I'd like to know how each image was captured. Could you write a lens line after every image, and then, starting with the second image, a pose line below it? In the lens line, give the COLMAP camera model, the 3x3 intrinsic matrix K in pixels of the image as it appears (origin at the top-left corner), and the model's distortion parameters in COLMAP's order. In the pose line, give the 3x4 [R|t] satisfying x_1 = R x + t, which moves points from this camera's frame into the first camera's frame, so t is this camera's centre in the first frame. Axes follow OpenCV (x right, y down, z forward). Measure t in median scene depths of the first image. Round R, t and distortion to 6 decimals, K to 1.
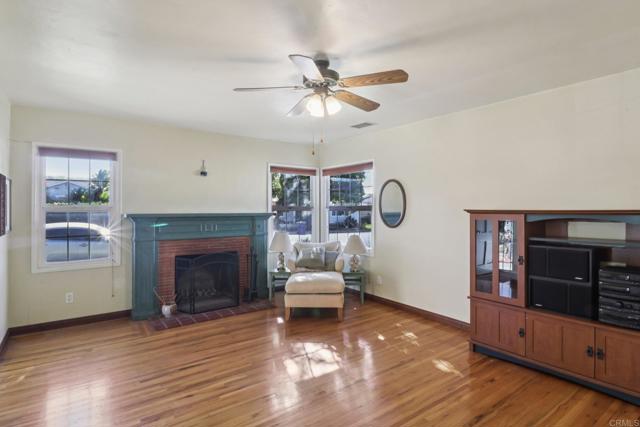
lens RADIAL K [[333.5, 0, 316.1], [0, 333.5, 206.3], [0, 0, 1]] dist [-0.000573, -0.008083]
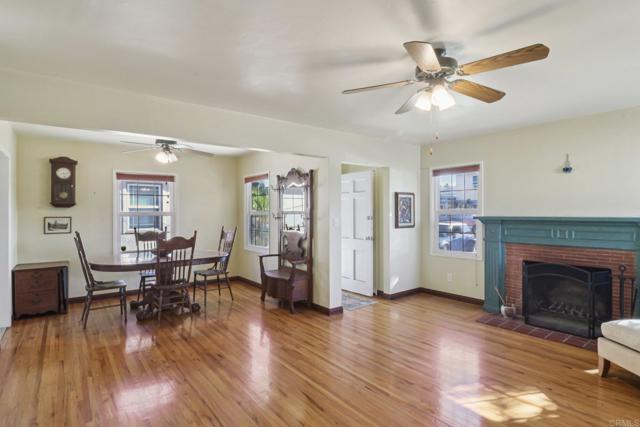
lens RADIAL K [[333.5, 0, 318.9], [0, 333.5, 213.2], [0, 0, 1]] dist [-0.000573, -0.008083]
pose [[0.019254, -0.000839, -0.999814, 0.511890], [0.011677, 0.999932, -0.000614, 0.005072], [0.999746, -0.011663, 0.019263, 0.370704]]
